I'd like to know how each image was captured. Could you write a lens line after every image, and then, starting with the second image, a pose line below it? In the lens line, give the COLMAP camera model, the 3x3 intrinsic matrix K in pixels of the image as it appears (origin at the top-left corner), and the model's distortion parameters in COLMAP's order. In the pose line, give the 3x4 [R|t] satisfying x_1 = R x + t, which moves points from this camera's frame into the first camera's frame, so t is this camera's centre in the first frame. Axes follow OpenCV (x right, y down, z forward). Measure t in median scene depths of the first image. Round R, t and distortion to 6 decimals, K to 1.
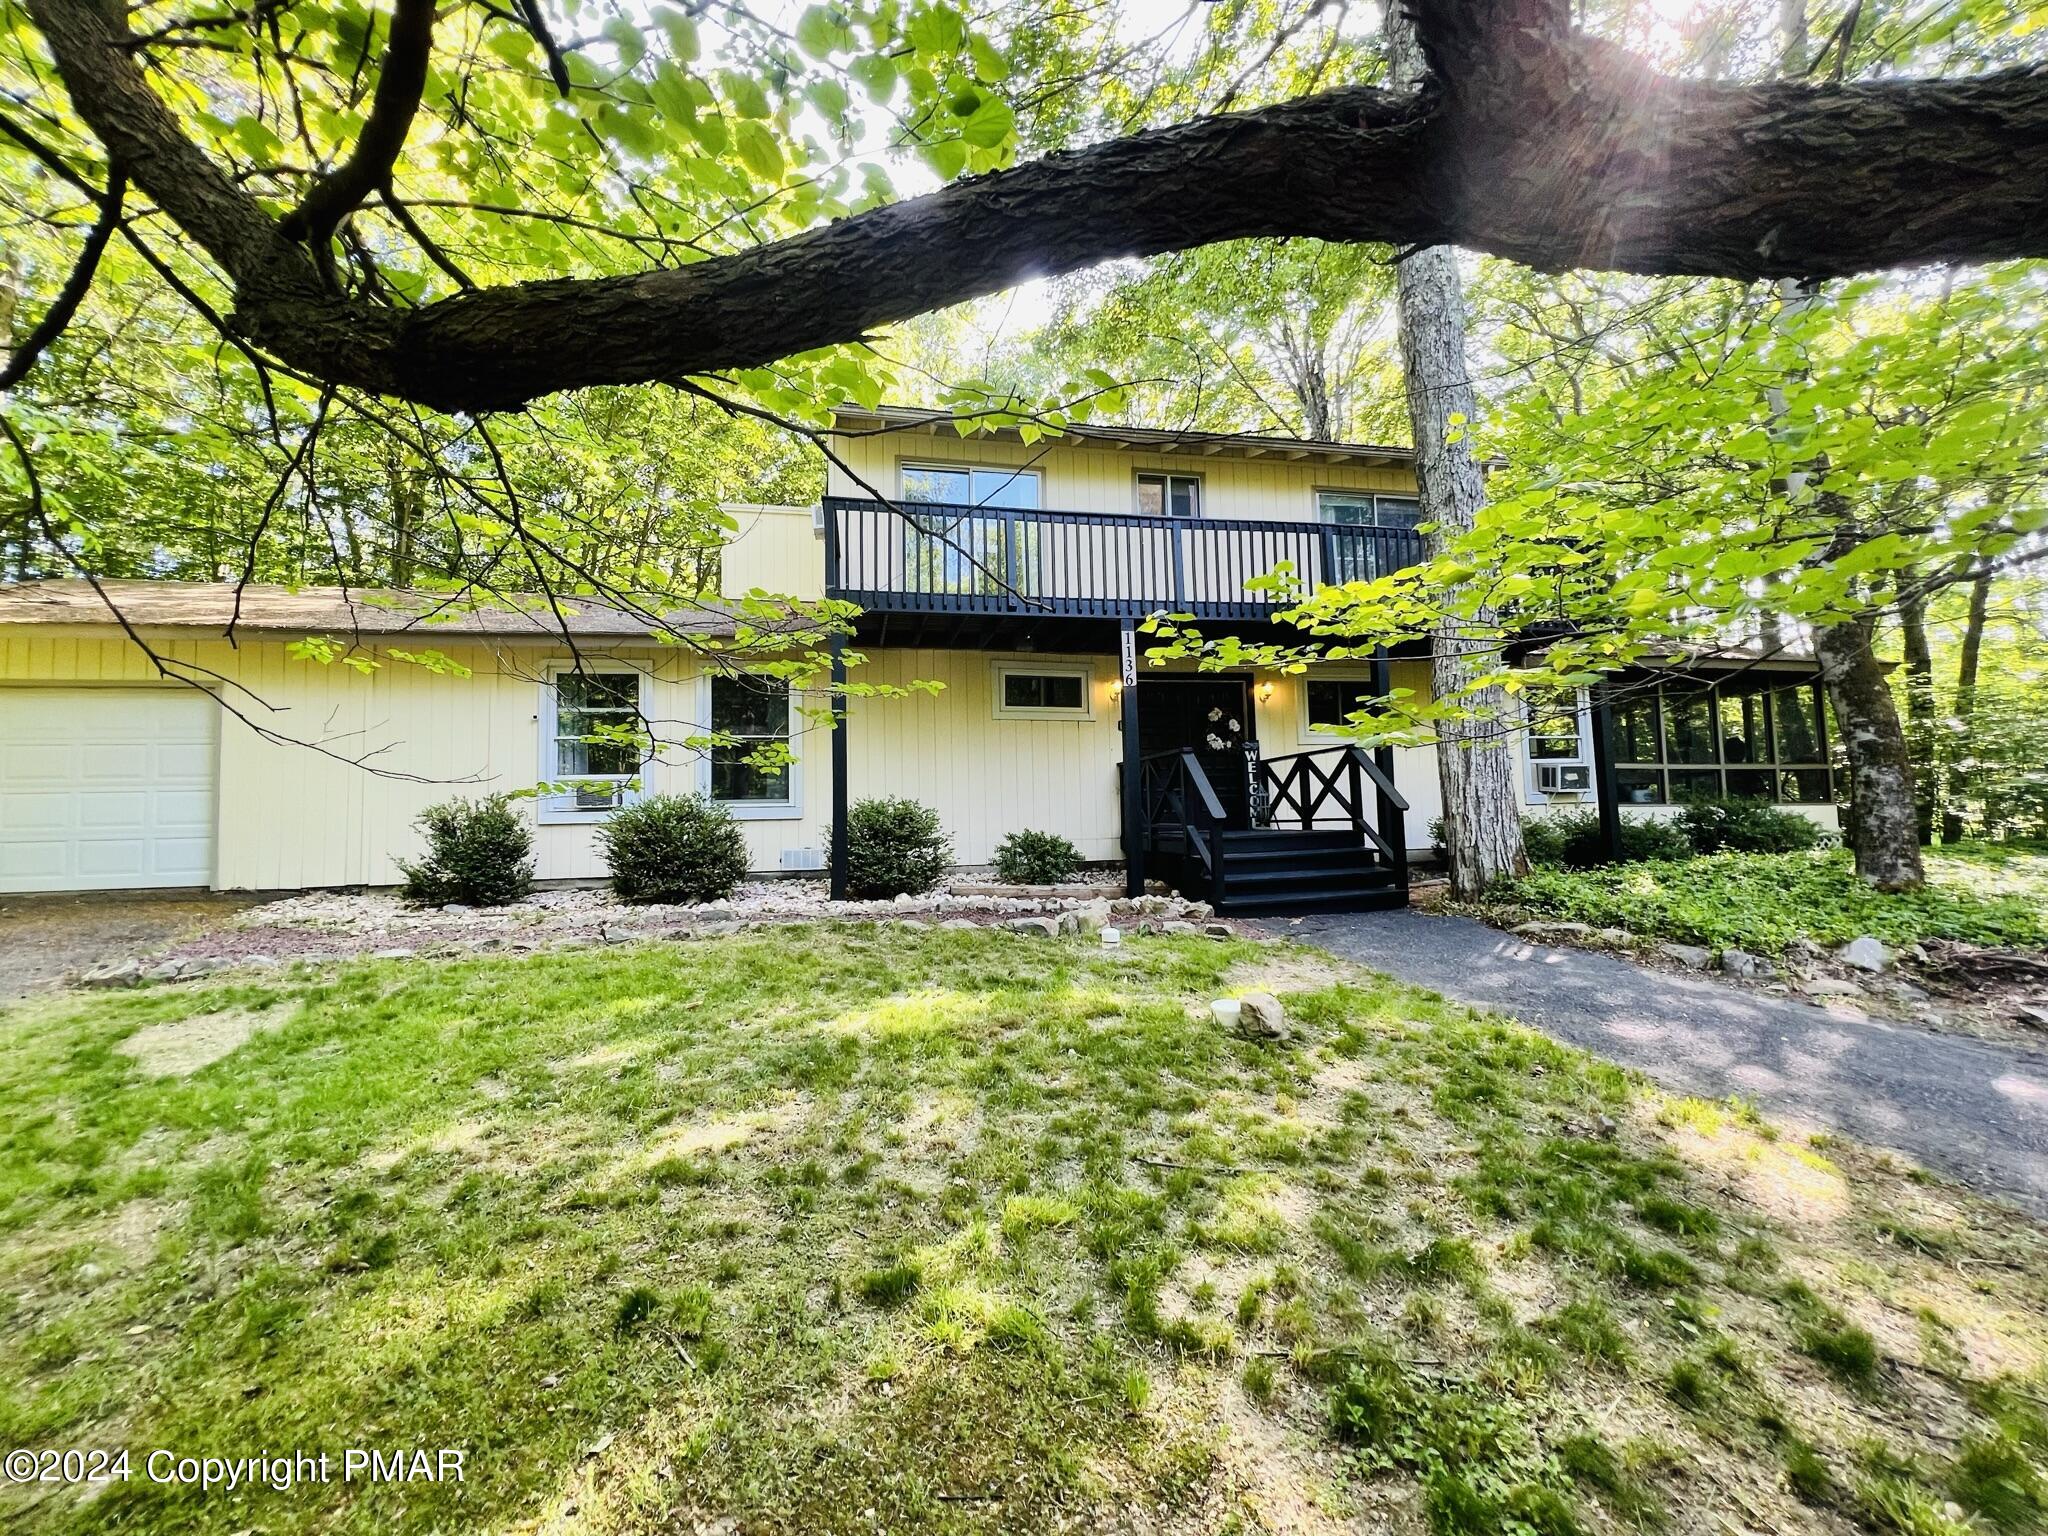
lens RADIAL K [[819.2, 0, 1022.3], [0, 819.2, 766.0], [0, 0, 1]] dist [0.000138, -0.000221]
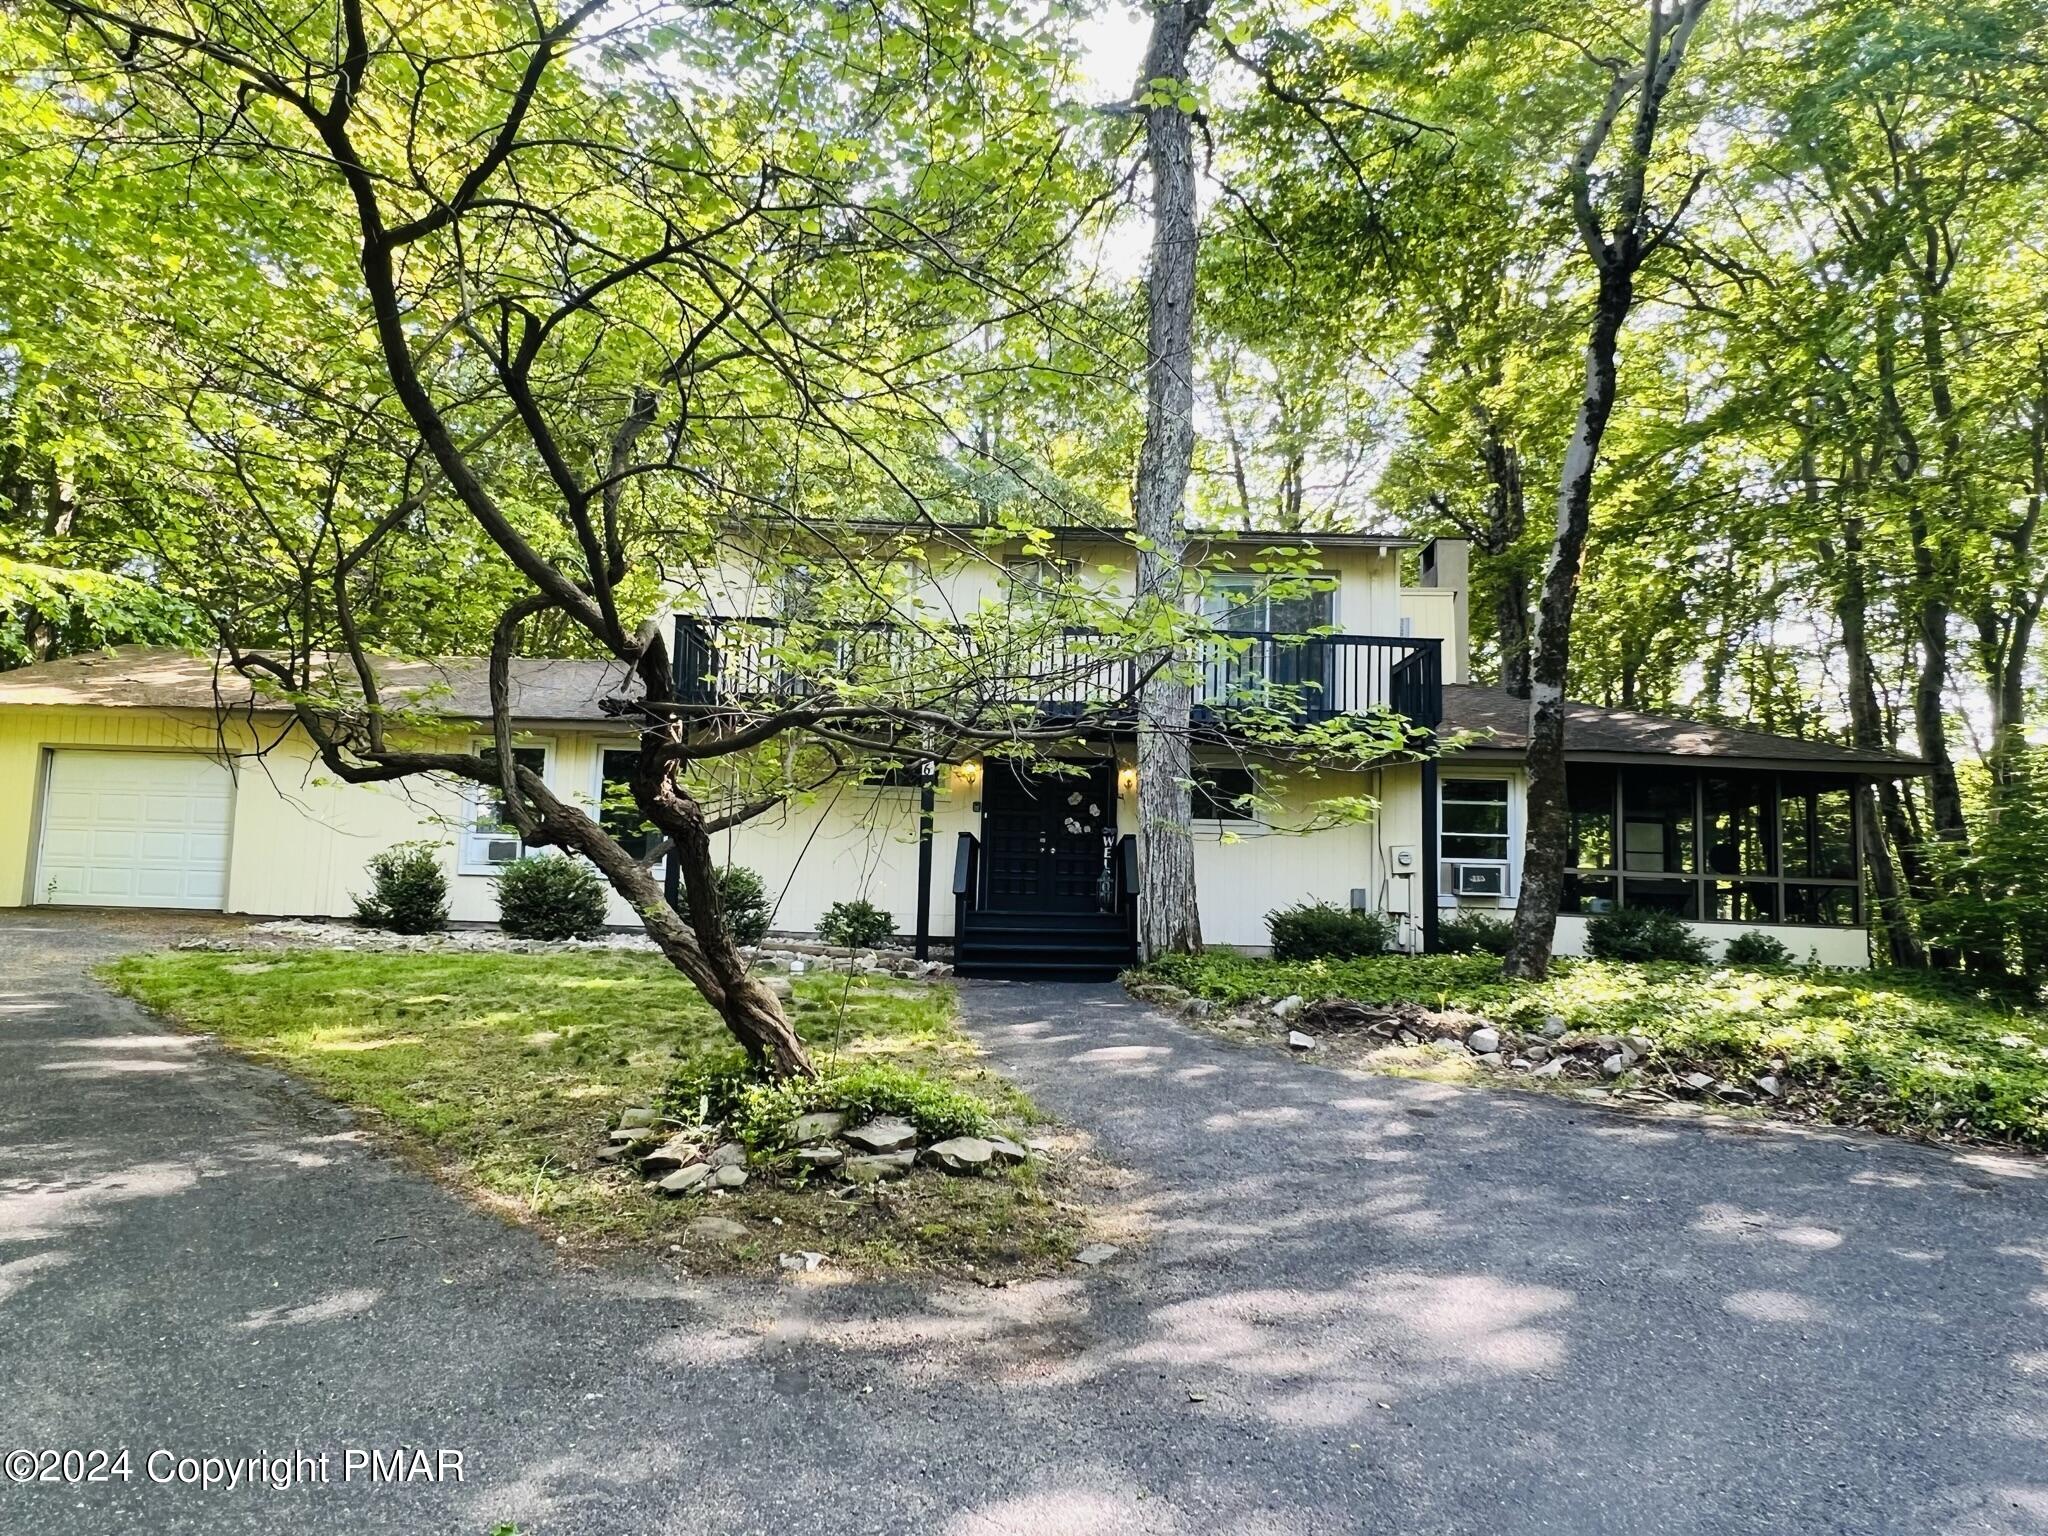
lens RADIAL K [[1368.9, 0, 1025.5], [0, 1368.9, 767.1], [0, 0, 1]] dist [-0.003638, -0.000528]
pose [[0.977171, 0.029561, -0.210386, 0.678622], [-0.040152, 0.998123, -0.046249, -0.027291], [0.208624, 0.053641, 0.976524, -0.839710]]
